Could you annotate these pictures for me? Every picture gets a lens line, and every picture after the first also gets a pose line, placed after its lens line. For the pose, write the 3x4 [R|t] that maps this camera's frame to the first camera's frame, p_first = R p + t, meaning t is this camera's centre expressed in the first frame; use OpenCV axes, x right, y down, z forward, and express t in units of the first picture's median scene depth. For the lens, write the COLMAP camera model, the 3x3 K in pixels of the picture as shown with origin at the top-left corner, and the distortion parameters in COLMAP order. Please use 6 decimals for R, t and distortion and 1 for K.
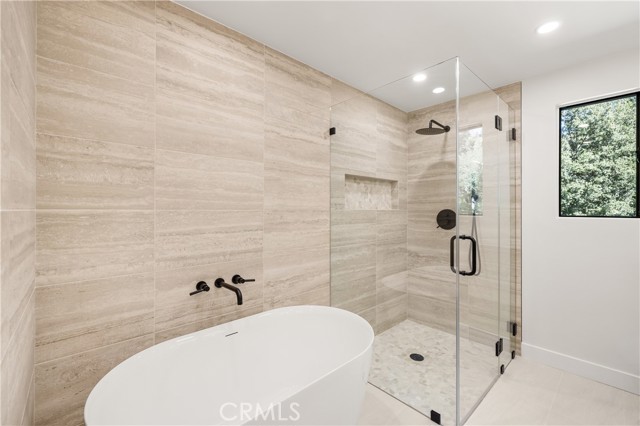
lens RADIAL K [[271.2, 0, 322.6], [0, 271.2, 209.0], [0, 0, 1]] dist [0.001084, 0.000188]
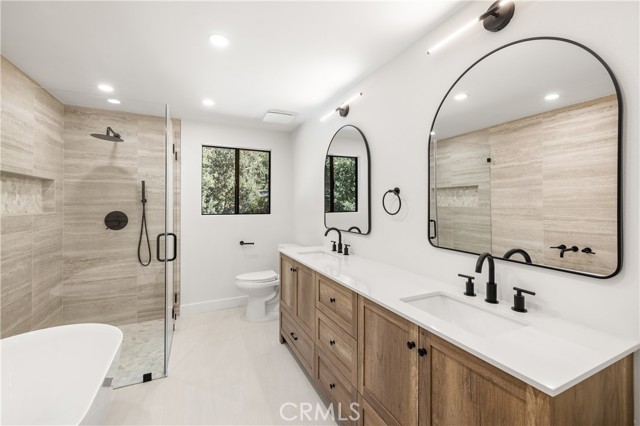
lens RADIAL K [[271.2, 0, 322.6], [0, 271.2, 209.0], [0, 0, 1]] dist [0.001084, 0.000188]
pose [[0.292382, -0.018992, 0.956113, -0.327443], [-0.002702, 0.999782, 0.020686, -0.031527], [-0.956298, -0.008632, 0.292267, -0.091048]]
